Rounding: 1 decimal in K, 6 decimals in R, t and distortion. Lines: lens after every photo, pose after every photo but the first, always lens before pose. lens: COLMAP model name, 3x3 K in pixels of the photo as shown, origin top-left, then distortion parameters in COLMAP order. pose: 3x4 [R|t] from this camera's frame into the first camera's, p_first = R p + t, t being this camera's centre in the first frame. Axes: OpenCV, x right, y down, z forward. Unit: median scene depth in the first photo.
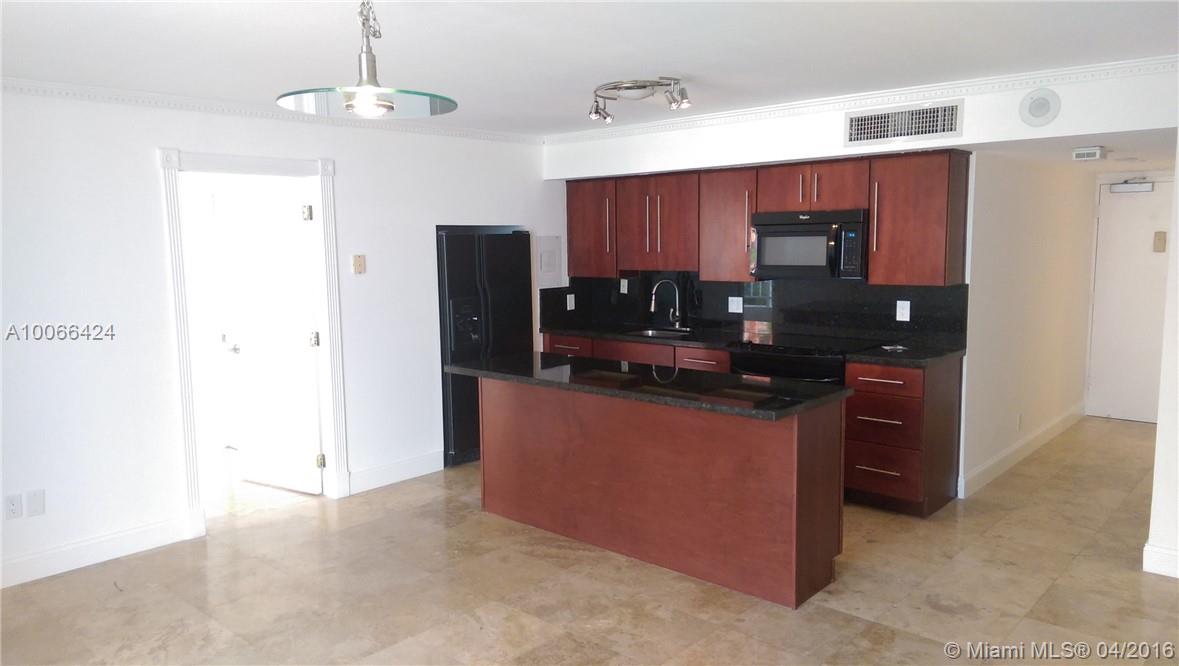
lens RADIAL K [[837.2, 0, 588.4], [0, 837.2, 340.9], [0, 0, 1]] dist [0.106017, -0.146606]
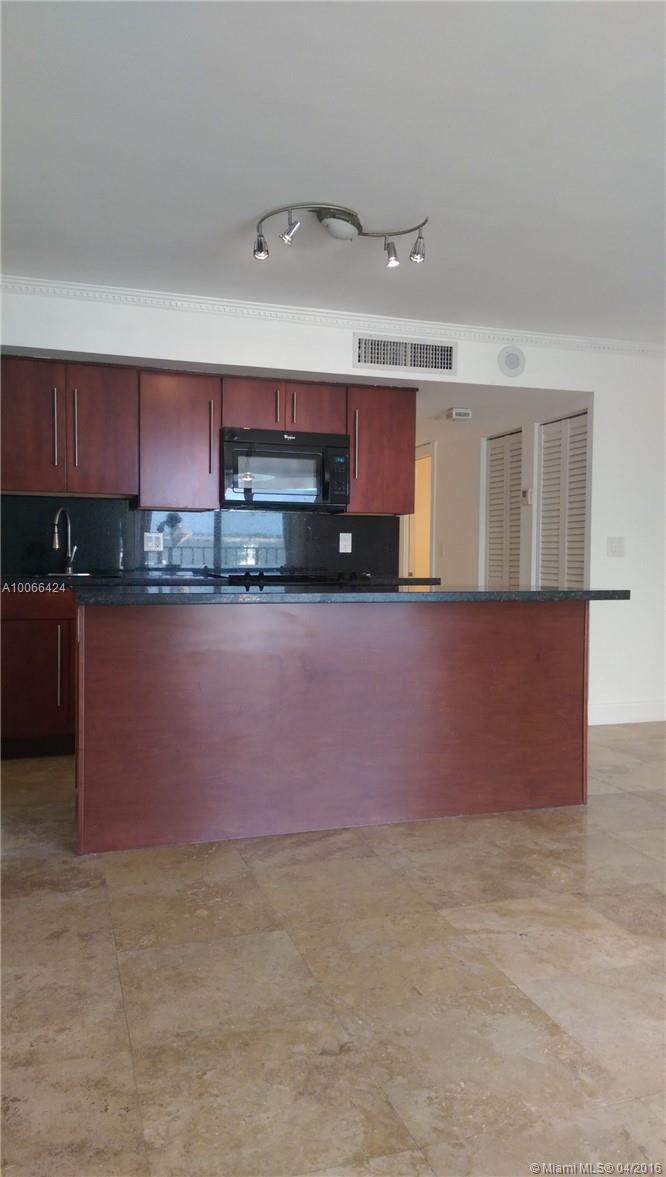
lens RADIAL K [[835.8, 0, 333.0], [0, 835.8, 588.5], [0, 0, 1]] dist [0.106017, -0.146606]
pose [[0.494601, -0.013699, 0.869012, -0.539800], [0.092173, 0.995064, -0.036775, 0.058003], [-0.864219, 0.098289, 0.493422, 0.545069]]
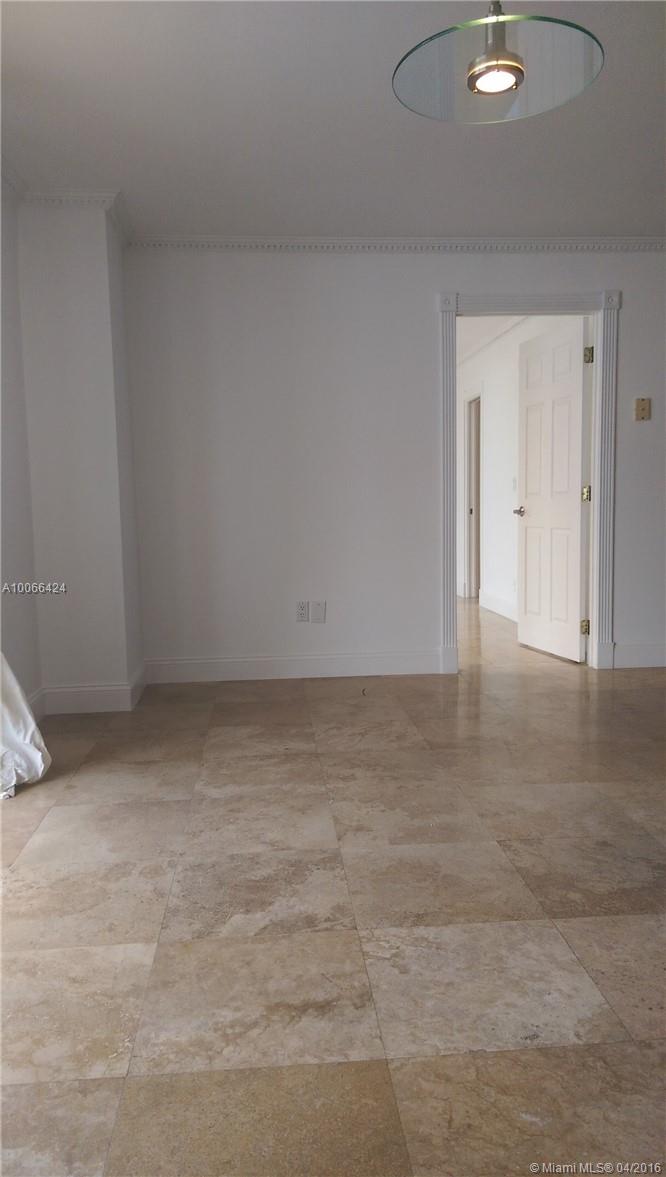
lens RADIAL K [[835.8, 0, 333.0], [0, 835.8, 588.5], [0, 0, 1]] dist [0.106017, -0.146606]
pose [[0.729706, 0.064758, -0.680687, 0.114309], [-0.074251, 0.997123, 0.015265, 0.112532], [0.679717, 0.039403, 0.732415, 0.141389]]
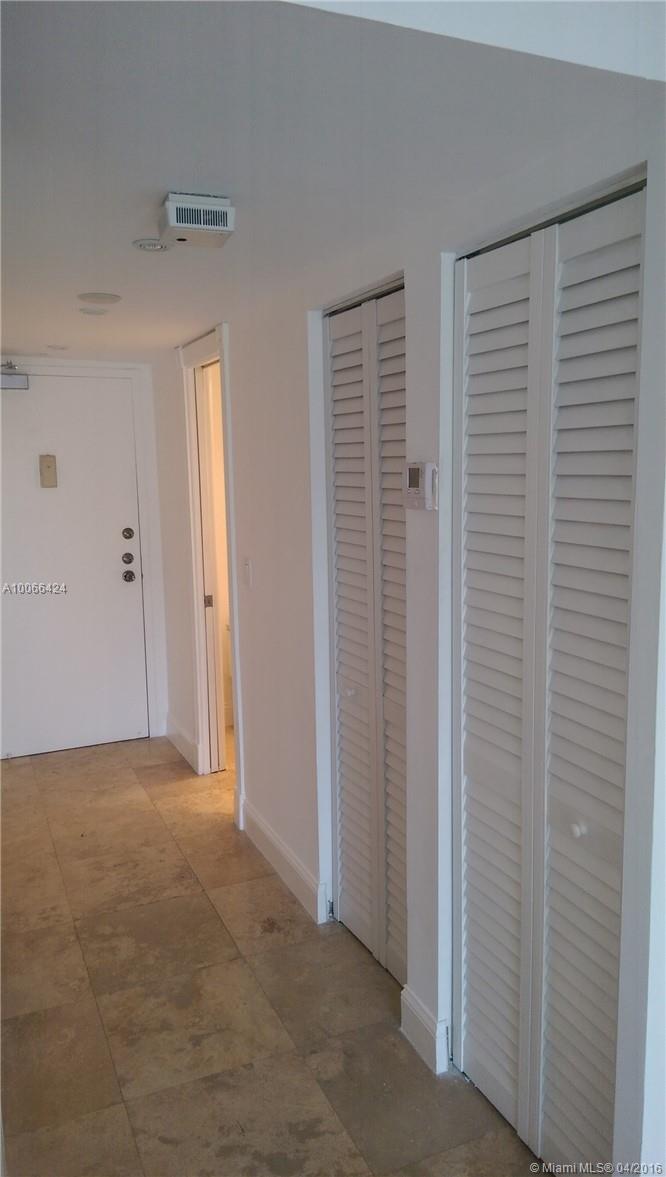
lens RADIAL K [[843.2, 0, 333.0], [0, 843.2, 588.5], [0, 0, 1]] dist [0.084572, -0.115230]
pose [[0.402825, -0.128232, 0.906250, 0.237221], [0.124017, 0.988653, 0.084766, -0.079021], [-0.906836, 0.078244, 0.414157, 0.756240]]
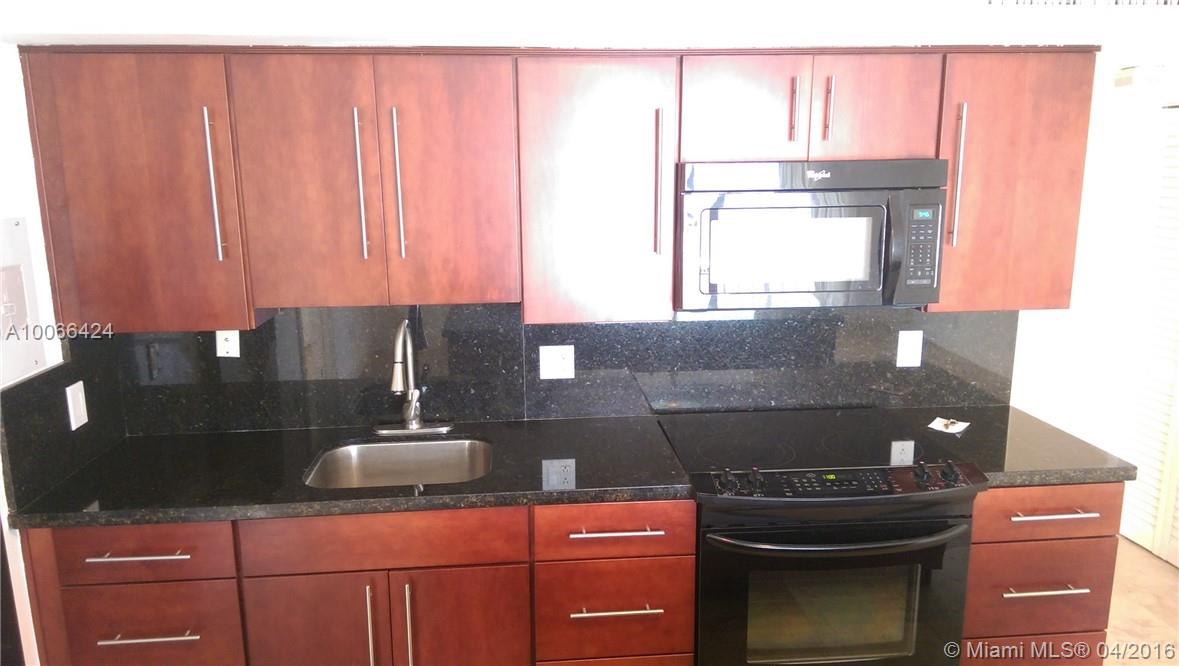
lens RADIAL K [[837.2, 0, 588.4], [0, 837.2, 340.9], [0, 0, 1]] dist [0.106017, -0.146606]
pose [[0.685609, -0.136788, 0.715003, -0.167171], [0.089378, 0.990574, 0.103804, -0.121491], [-0.722463, -0.007264, 0.691372, 0.809497]]
